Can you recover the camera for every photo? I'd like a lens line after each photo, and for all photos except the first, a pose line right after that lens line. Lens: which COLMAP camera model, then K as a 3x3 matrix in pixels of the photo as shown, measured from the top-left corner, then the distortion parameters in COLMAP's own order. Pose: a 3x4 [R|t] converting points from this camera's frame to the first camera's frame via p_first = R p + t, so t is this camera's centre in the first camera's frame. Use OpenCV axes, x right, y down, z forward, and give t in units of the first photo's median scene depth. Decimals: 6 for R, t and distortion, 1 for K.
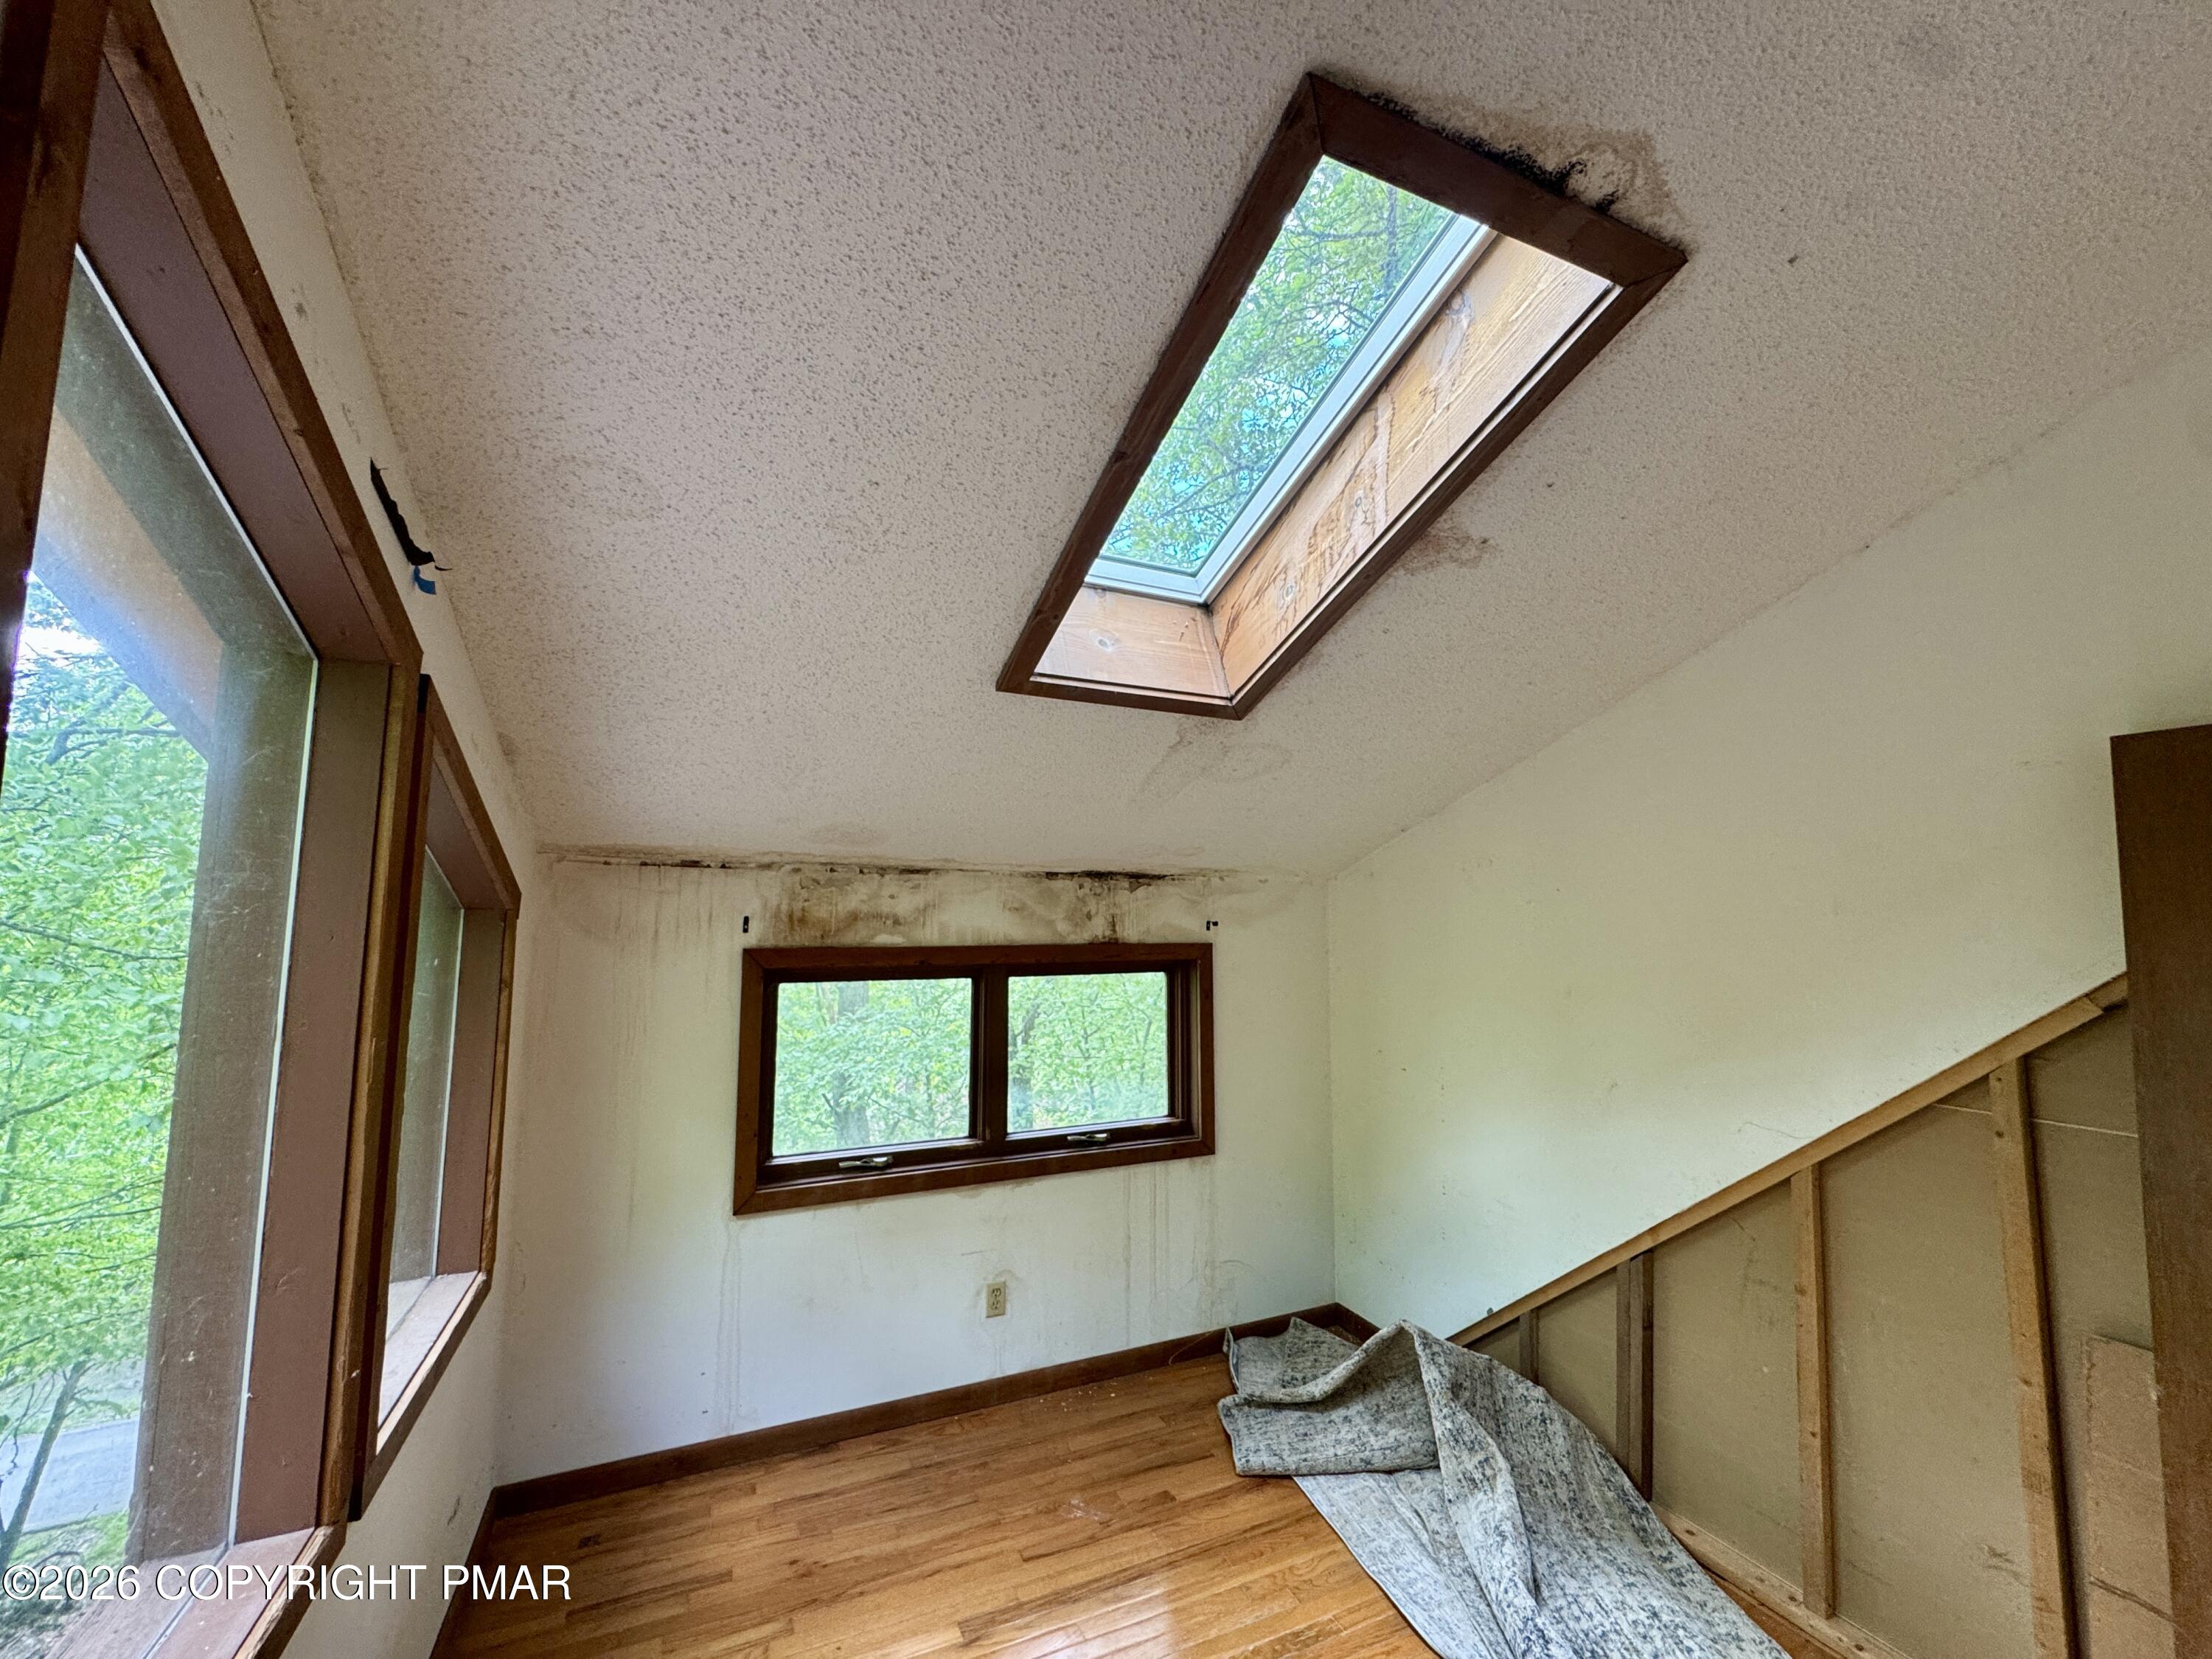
lens RADIAL K [[882.9, 0, 1107.6], [0, 882.9, 833.3], [0, 0, 1]] dist [-0.004665, 0.000614]
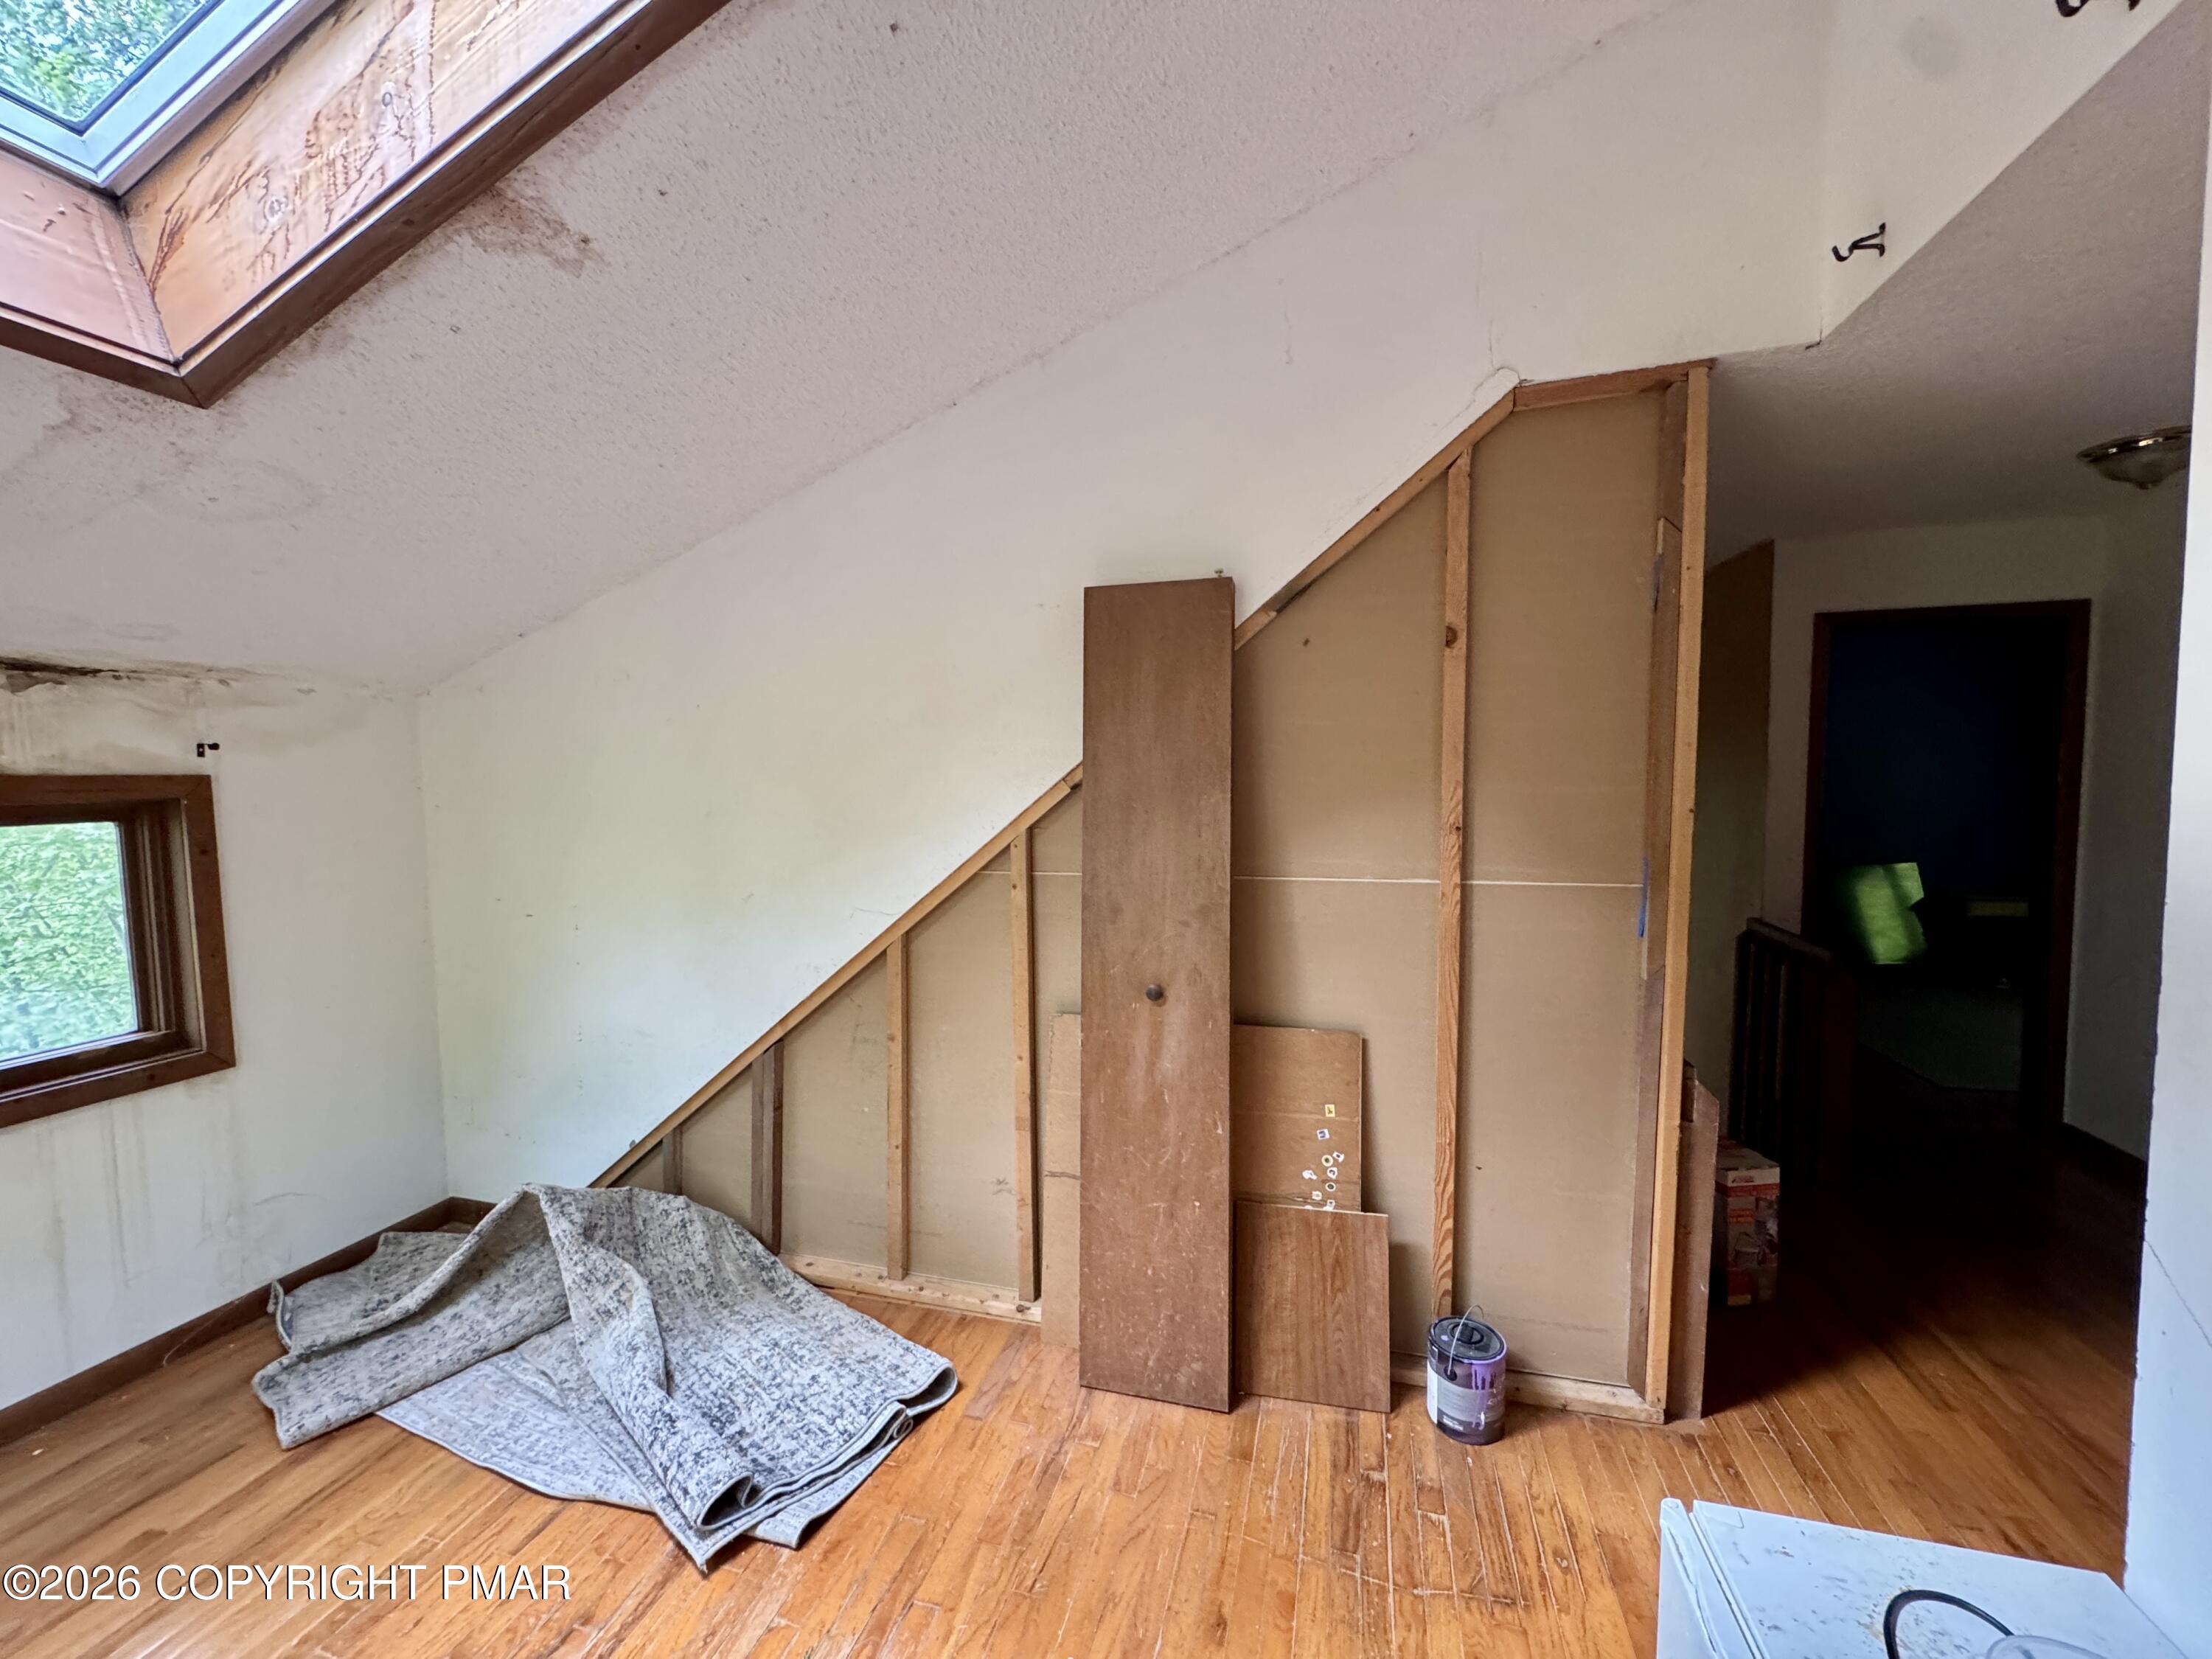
lens RADIAL K [[882.9, 0, 1104.0], [0, 882.9, 832.7], [0, 0, 1]] dist [-0.004665, 0.000614]
pose [[0.646034, -0.063203, 0.760688, 0.068000], [-0.055699, 0.990006, 0.129561, 0.062471], [-0.761274, -0.126070, 0.636057, 0.040778]]
